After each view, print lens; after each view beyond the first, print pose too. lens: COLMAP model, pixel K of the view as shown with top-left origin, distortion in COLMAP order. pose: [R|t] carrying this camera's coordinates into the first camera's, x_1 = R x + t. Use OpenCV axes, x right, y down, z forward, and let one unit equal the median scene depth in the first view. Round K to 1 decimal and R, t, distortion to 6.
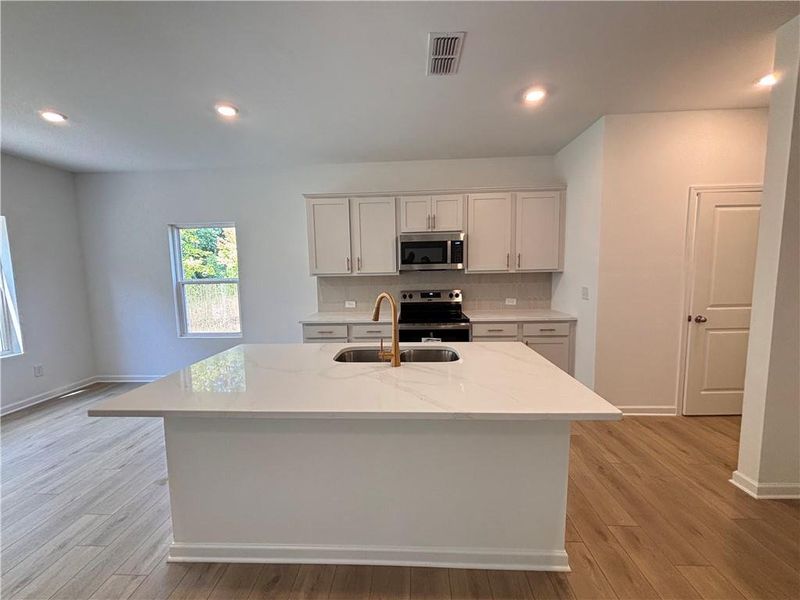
lens RADIAL K [[323.4, 0, 399.0], [0, 323.4, 301.6], [0, 0, 1]] dist [0.003101, -0.000755]
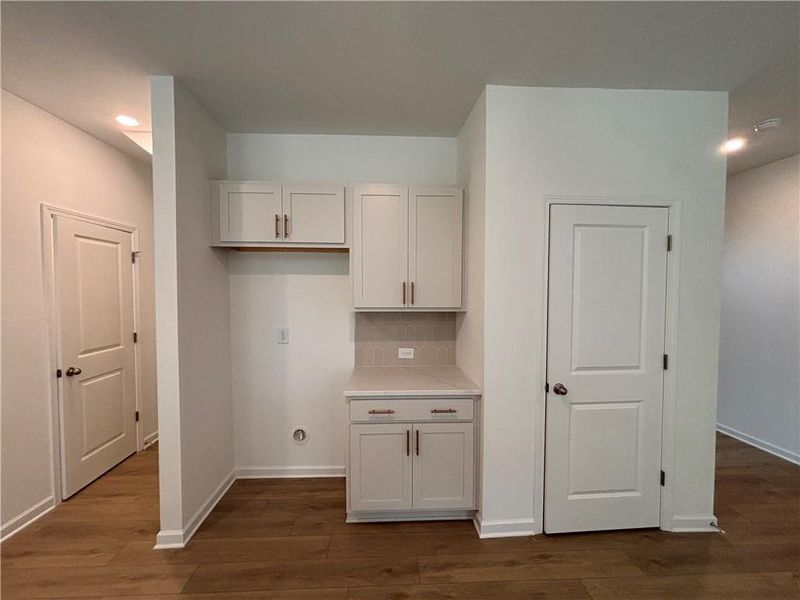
lens RADIAL K [[323.4, 0, 398.2], [0, 323.4, 300.3], [0, 0, 1]] dist [0.003101, -0.000755]
pose [[-0.090516, -0.014144, 0.995795, 0.045034], [0.097045, 0.995015, 0.022954, -0.050789], [-0.991155, 0.098715, -0.088692, 0.206068]]
